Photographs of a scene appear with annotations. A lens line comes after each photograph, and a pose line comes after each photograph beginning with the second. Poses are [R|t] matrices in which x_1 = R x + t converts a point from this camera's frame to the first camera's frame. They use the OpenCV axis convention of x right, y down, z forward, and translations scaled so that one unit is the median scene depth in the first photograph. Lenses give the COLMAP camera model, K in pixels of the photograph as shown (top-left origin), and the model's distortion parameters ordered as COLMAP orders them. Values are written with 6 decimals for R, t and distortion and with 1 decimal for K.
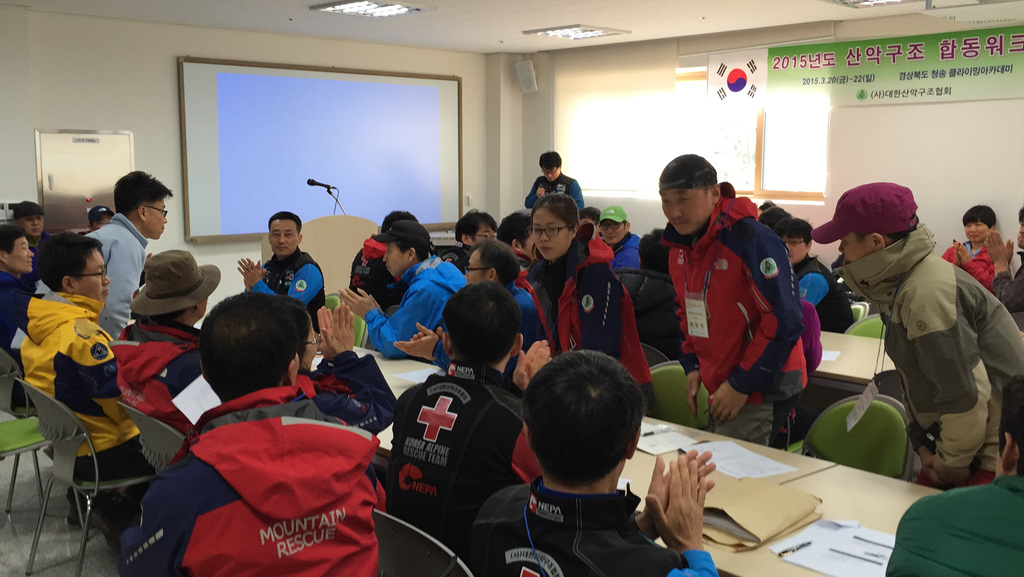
lens RADIAL K [[1057.9, 0, 512.5], [0, 1057.9, 289.4], [0, 0, 1]] dist [0.053384, 0.000000]
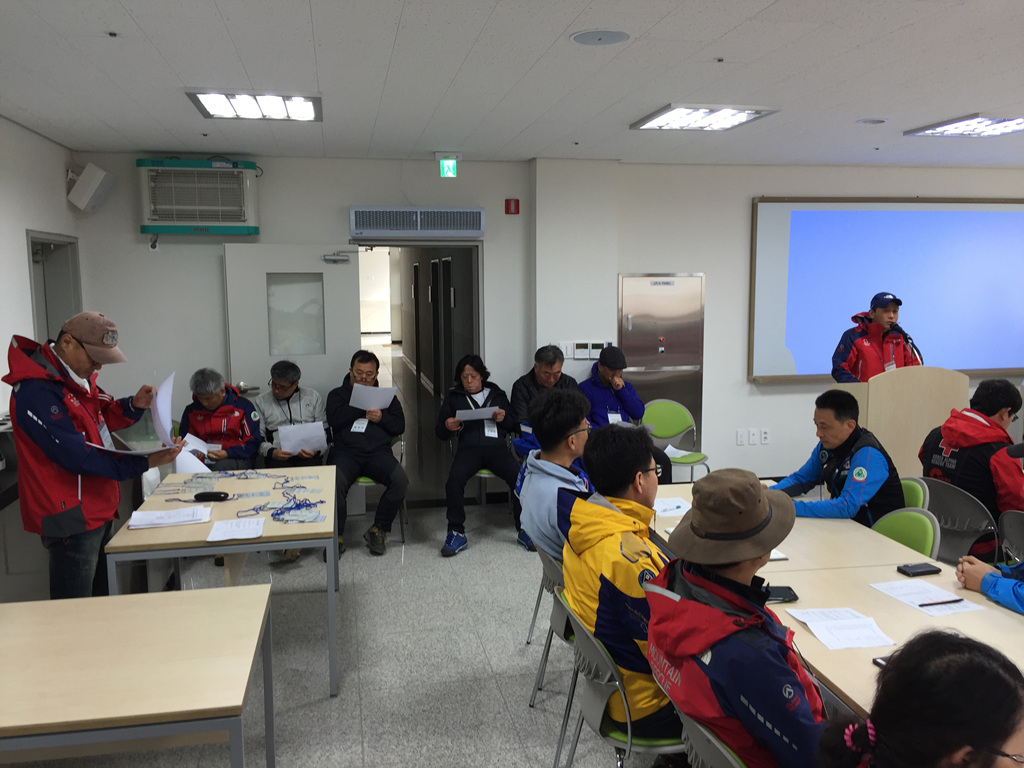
lens RADIAL K [[876.5, 0, 511.5], [0, 876.5, 384.7], [0, 0, 1]] dist [0.085186, -0.124036]
pose [[0.848422, 0.054061, -0.526553, -0.061001], [-0.055579, 0.998370, 0.012950, -0.041957], [0.526395, 0.018278, 0.850044, 0.181015]]
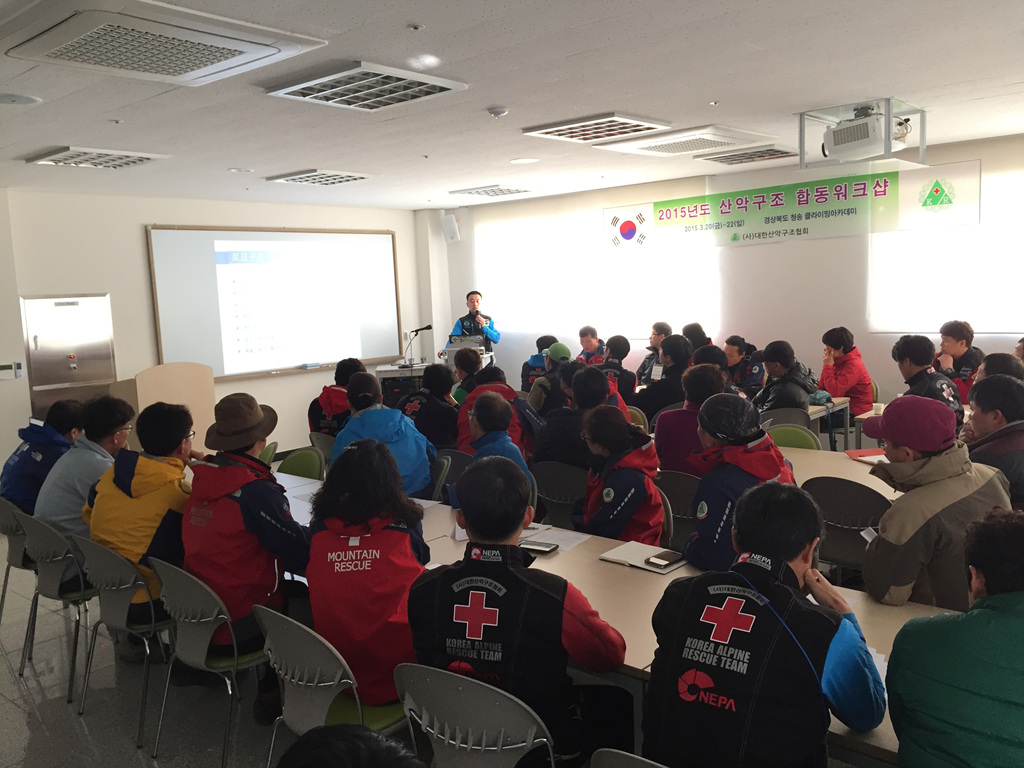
lens RADIAL K [[876.5, 0, 510.1], [0, 876.5, 387.4], [0, 0, 1]] dist [0.085186, -0.124036]
pose [[0.993864, -0.056366, 0.095167, -0.030413], [0.057177, 0.998347, -0.005815, -0.019714], [-0.094682, 0.011221, 0.995444, 0.028966]]
